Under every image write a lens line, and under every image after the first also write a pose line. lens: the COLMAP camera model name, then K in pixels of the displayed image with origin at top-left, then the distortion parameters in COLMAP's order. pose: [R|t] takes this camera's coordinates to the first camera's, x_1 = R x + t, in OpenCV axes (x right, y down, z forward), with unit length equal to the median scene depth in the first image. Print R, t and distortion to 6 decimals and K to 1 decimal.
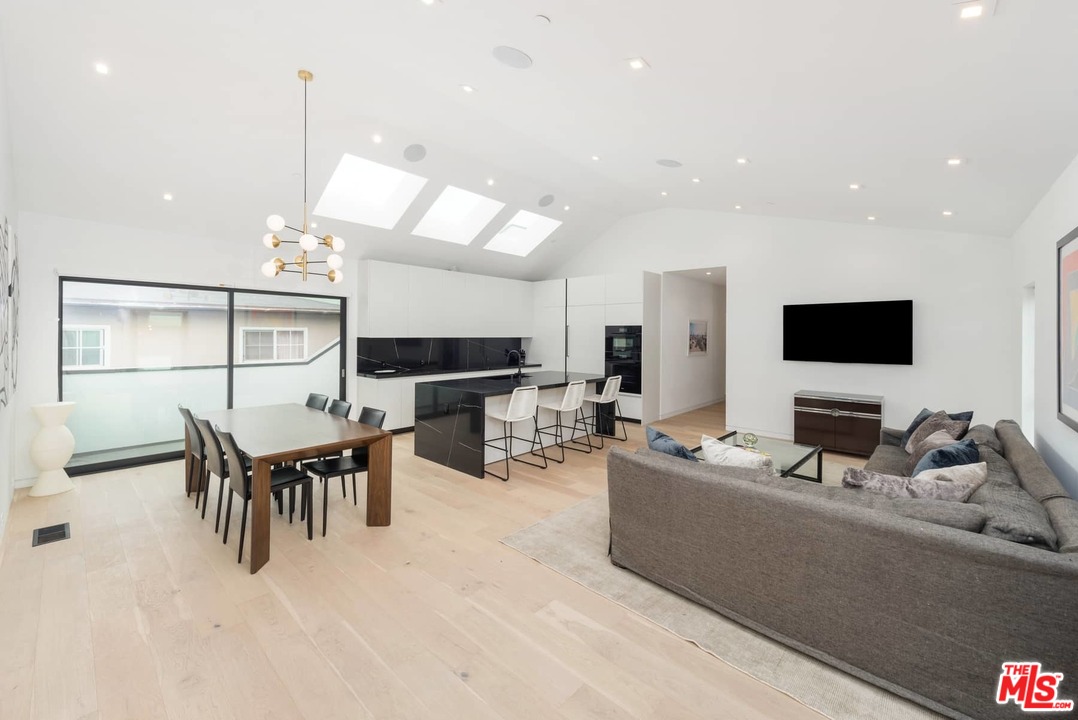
lens RADIAL K [[420.7, 0, 526.1], [0, 420.7, 334.6], [0, 0, 1]] dist [0.000263, 0.000015]
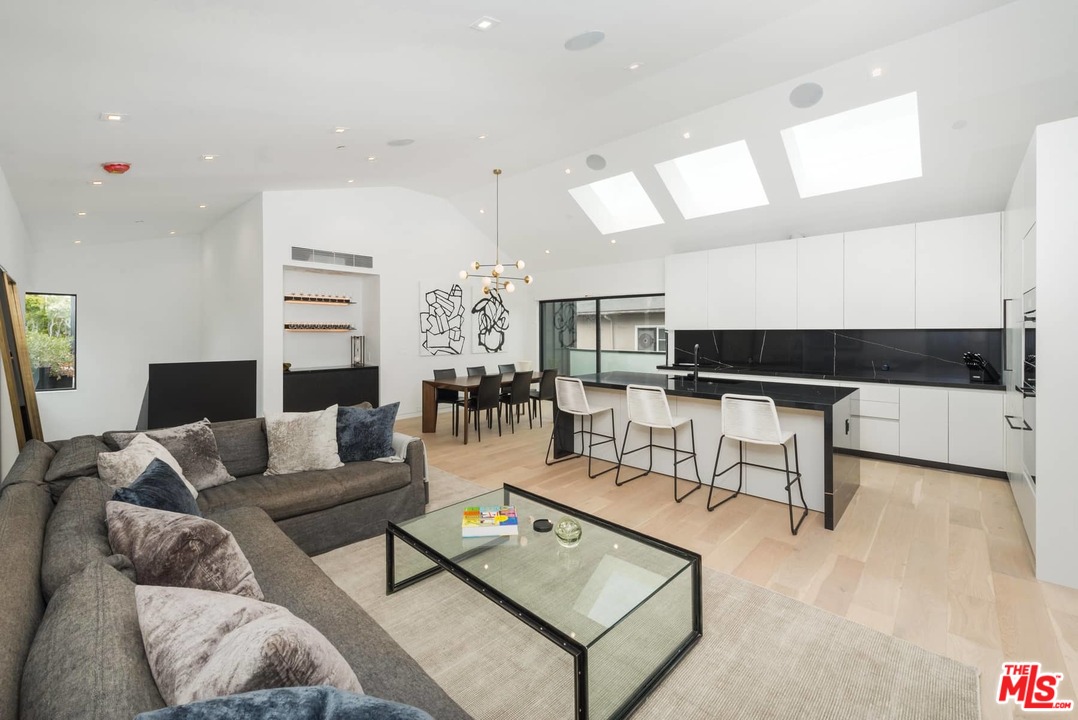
lens RADIAL K [[430.5, 0, 539.1], [0, 430.5, 332.2], [0, 0, 1]] dist [0.001640, 0.000207]
pose [[0.017548, -0.008884, -0.999807, 0.673755], [-0.000549, 0.999960, -0.008895, 0.021932], [0.999846, 0.000705, 0.017543, 0.643551]]
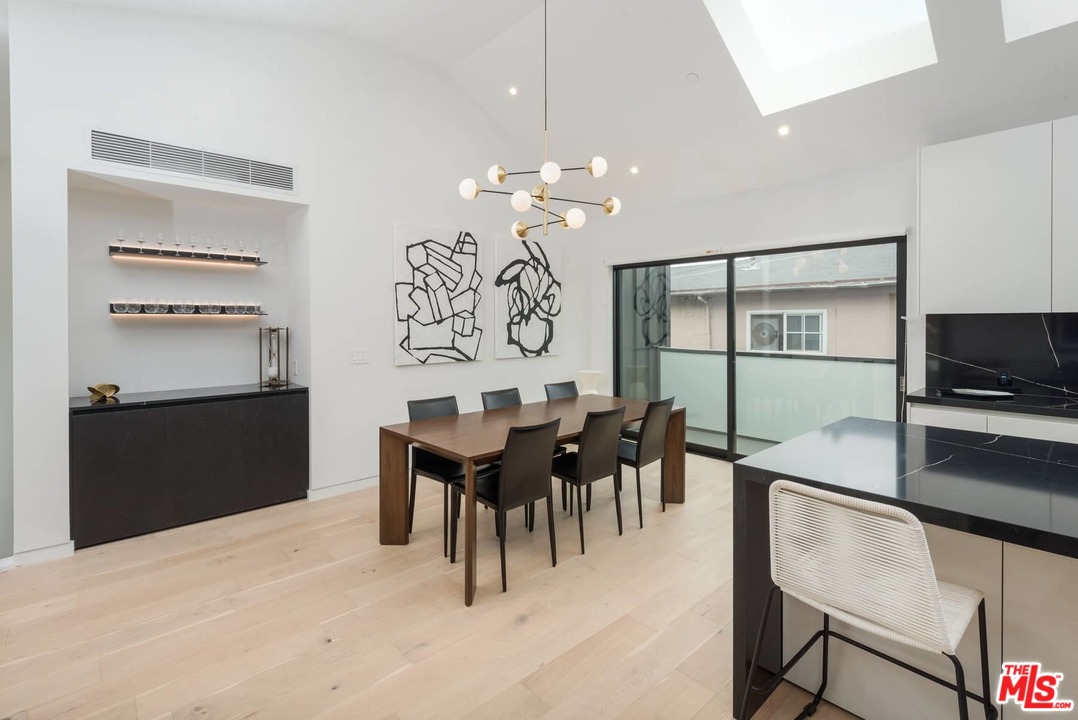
lens RADIAL K [[497.7, 0, 536.2], [0, 497.7, 319.4], [0, 0, 1]] dist [0.007826, -0.000036]
pose [[-0.075828, -0.014503, -0.997015, 0.209214], [0.000488, 0.999894, -0.014581, 0.020979], [0.997121, -0.001592, -0.075813, 0.595551]]
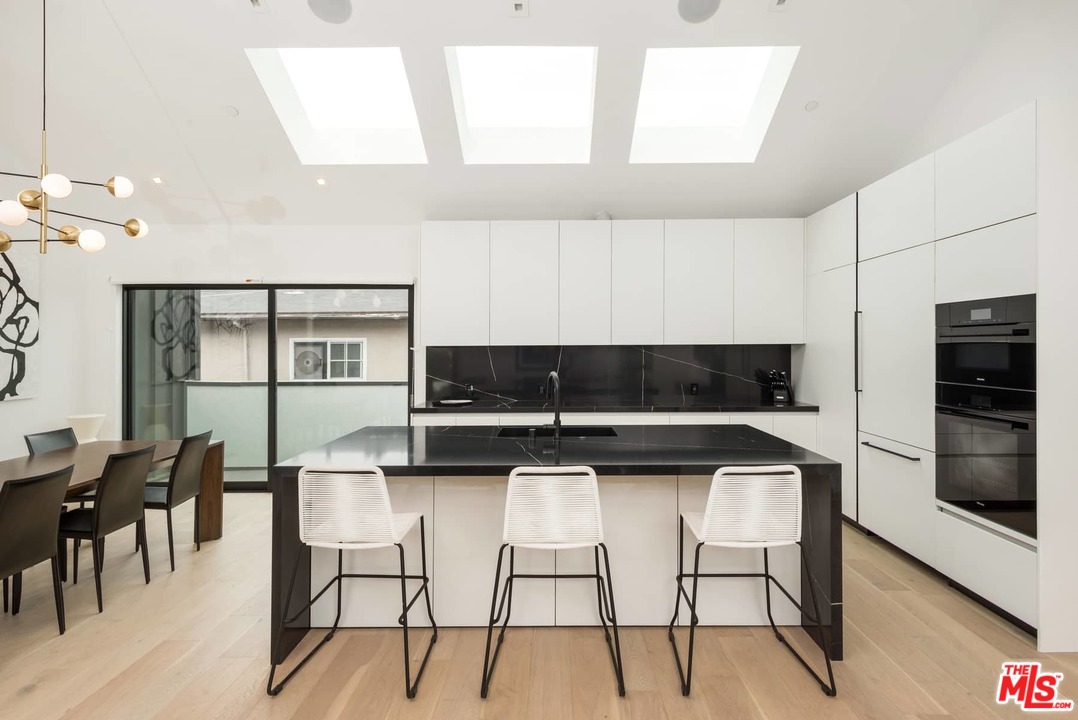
lens RADIAL K [[564.1, 0, 554.7], [0, 564.1, 341.0], [0, 0, 1]] dist [0.001536, -0.000473]
pose [[0.689012, -0.019208, -0.724495, 0.355444], [0.010652, 0.999809, -0.016376, 0.015194], [0.724672, 0.003566, 0.689085, 0.551522]]
